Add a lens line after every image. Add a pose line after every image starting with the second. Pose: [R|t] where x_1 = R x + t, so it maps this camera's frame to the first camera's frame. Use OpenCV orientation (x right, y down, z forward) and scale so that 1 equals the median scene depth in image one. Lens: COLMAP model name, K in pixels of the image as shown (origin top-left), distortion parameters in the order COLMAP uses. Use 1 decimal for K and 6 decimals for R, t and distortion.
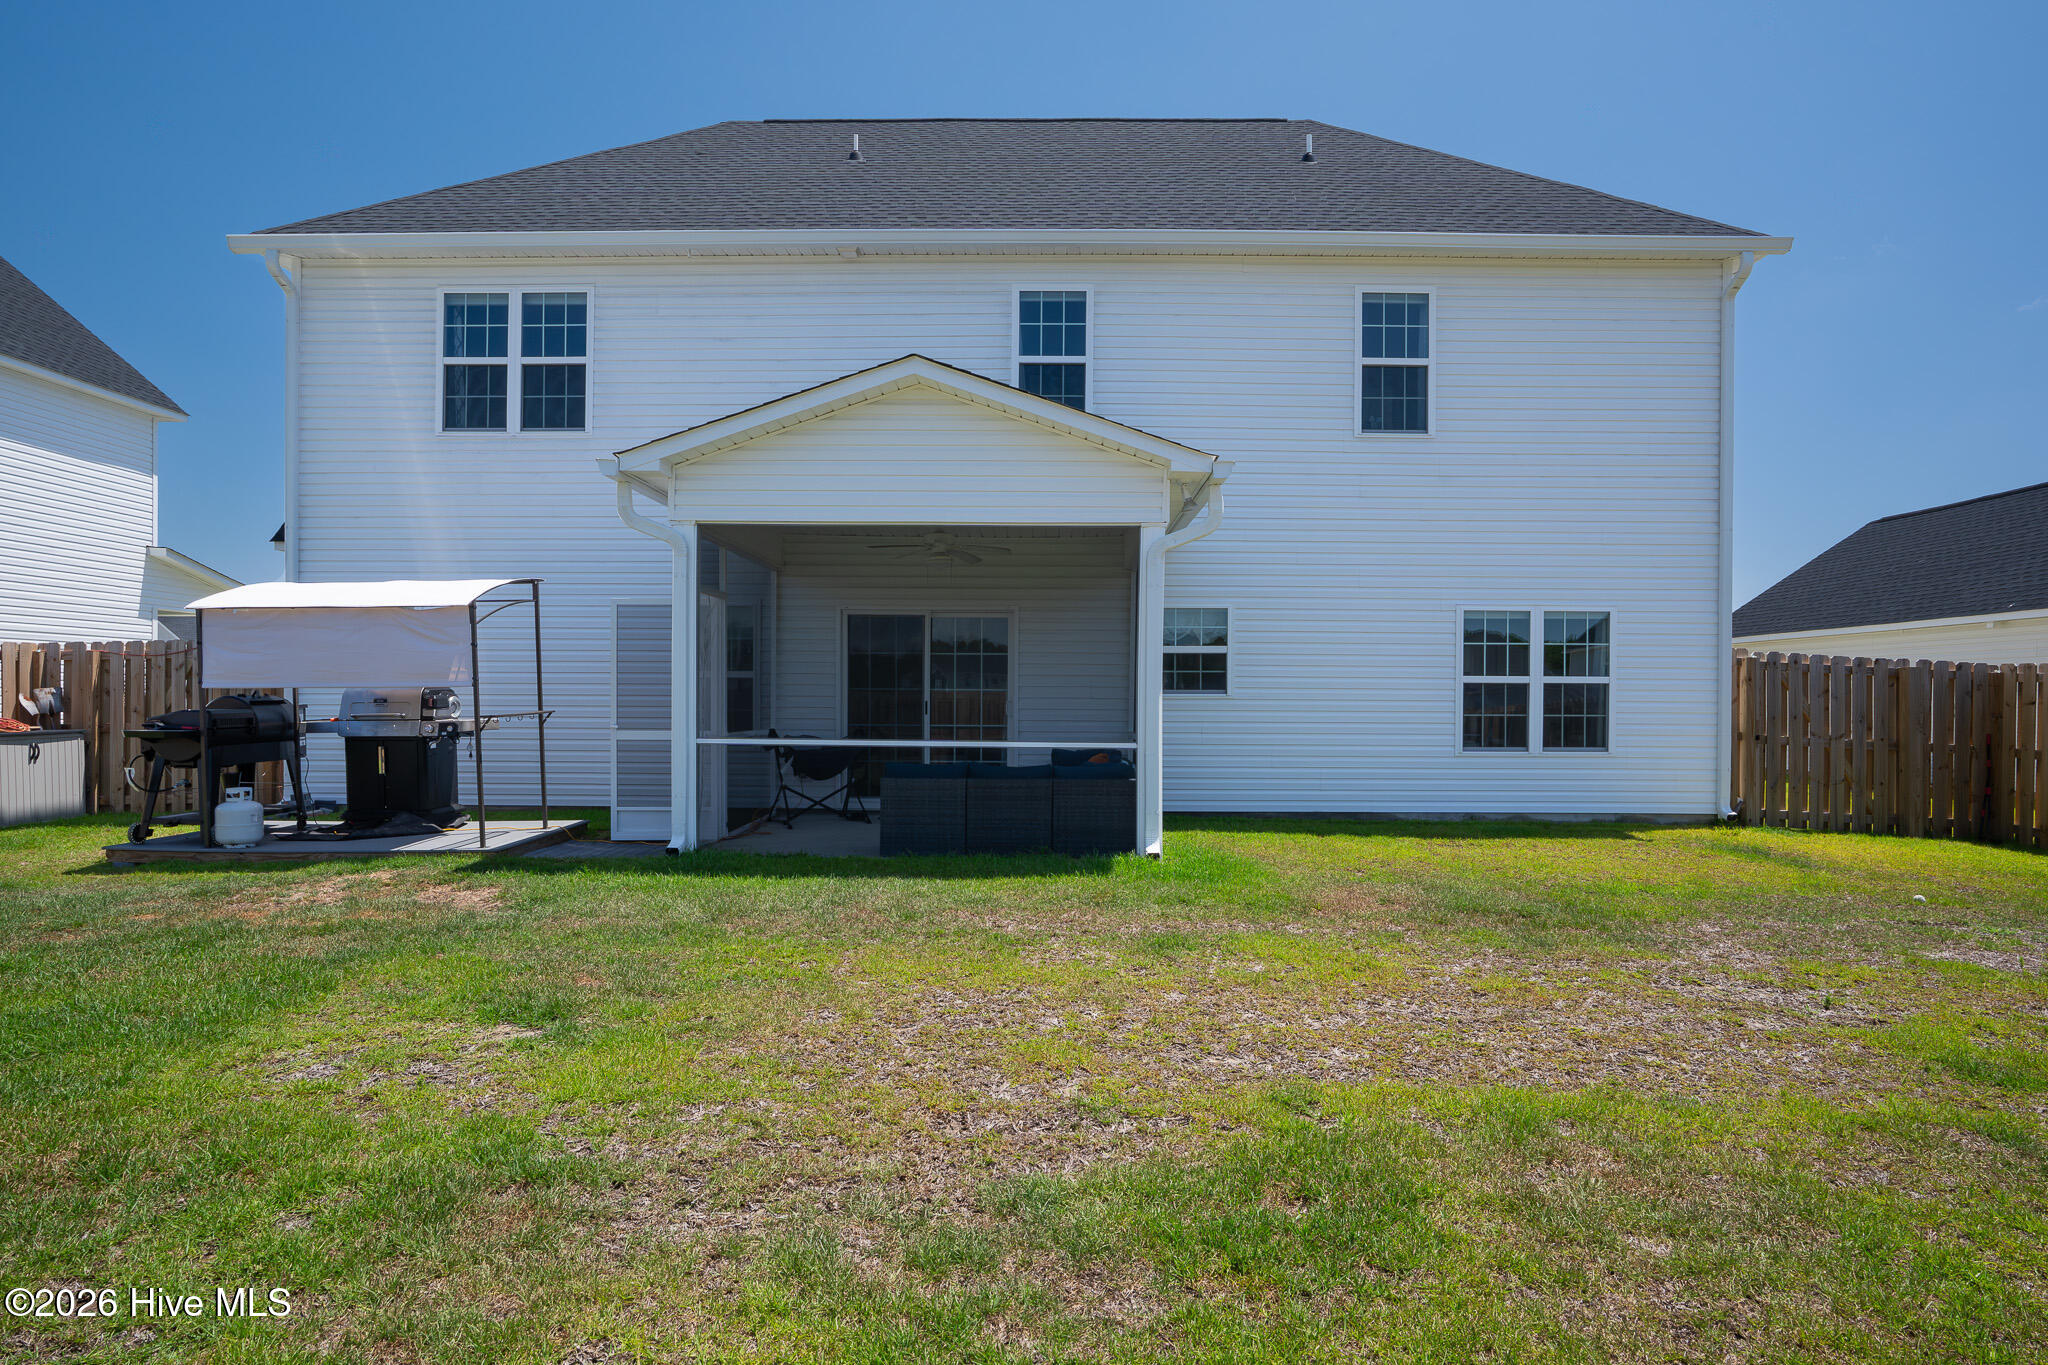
lens RADIAL K [[1116.7, 0, 1071.0], [0, 1116.7, 714.8], [0, 0, 1]] dist [-0.019908, 0.000378]
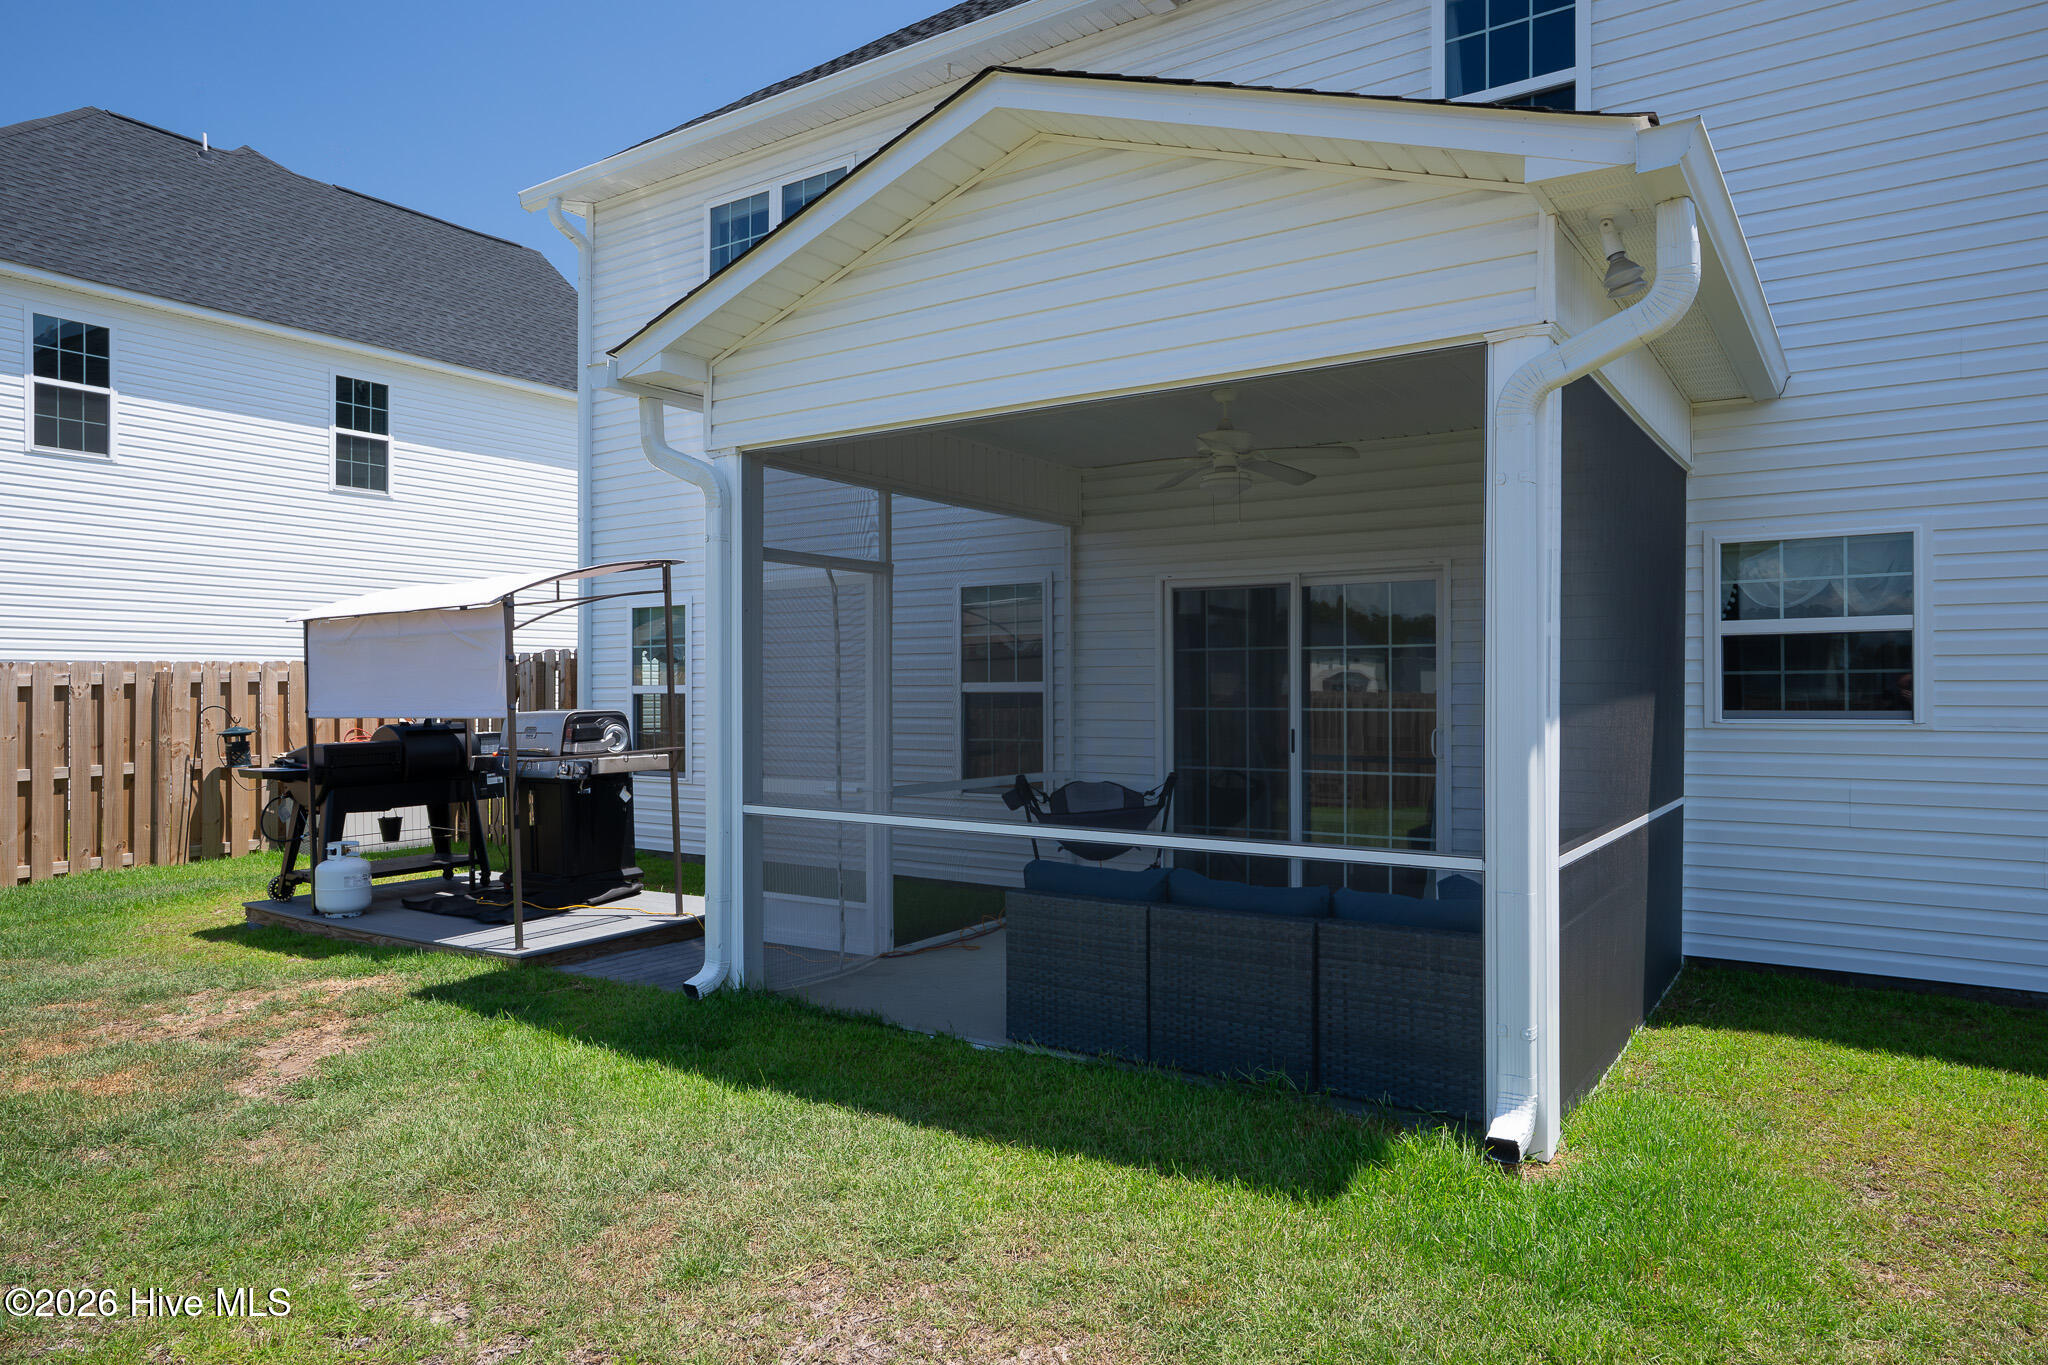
lens RADIAL K [[1303.5, 0, 1021.6], [0, 1303.5, 692.2], [0, 0, 1]] dist [-0.006925, 0.001043]
pose [[0.830010, -0.007548, -0.557698, 0.135303], [-0.000573, 0.999896, -0.014386, -0.021979], [0.557749, 0.012260, 0.829919, 0.357402]]
